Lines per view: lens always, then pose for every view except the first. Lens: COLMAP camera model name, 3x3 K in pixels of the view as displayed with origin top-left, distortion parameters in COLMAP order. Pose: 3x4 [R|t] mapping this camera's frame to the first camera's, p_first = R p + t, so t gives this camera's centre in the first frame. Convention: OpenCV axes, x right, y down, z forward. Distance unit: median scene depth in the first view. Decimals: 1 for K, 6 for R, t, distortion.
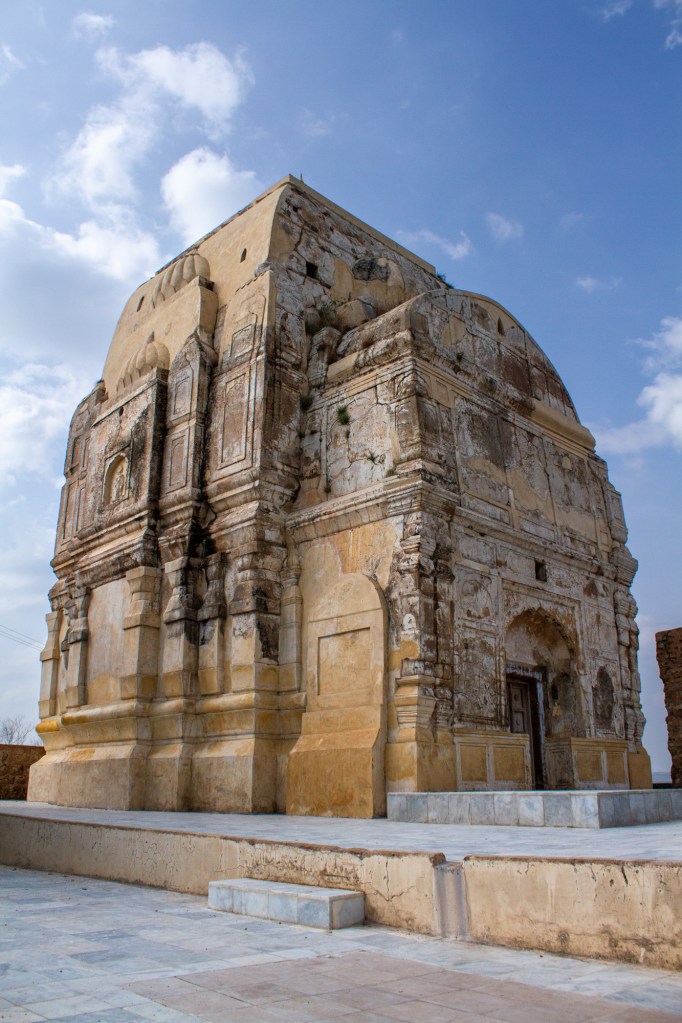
lens RADIAL K [[871.1, 0, 339.3], [0, 871.1, 513.1], [0, 0, 1]] dist [-0.153282, 0.117593]
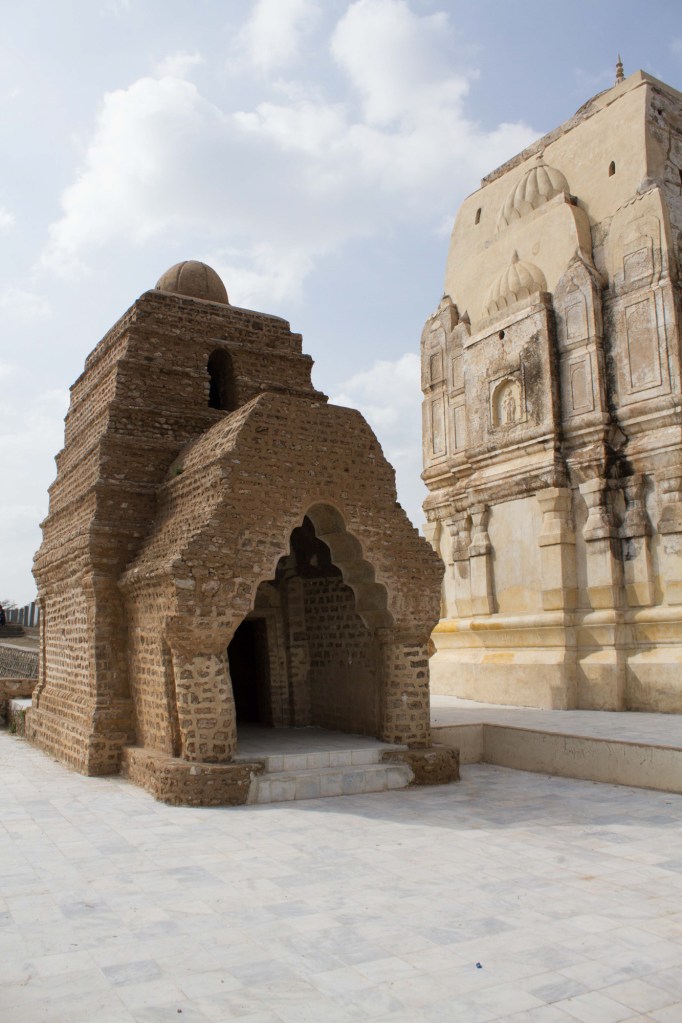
lens RADIAL K [[871.1, 0, 337.1], [0, 871.1, 519.3], [0, 0, 1]] dist [-0.153282, 0.117593]
pose [[0.972236, -0.040200, -0.230525, -0.244746], [0.079615, 0.983188, 0.164322, -0.097526], [0.220044, -0.178113, 0.959091, -0.096749]]
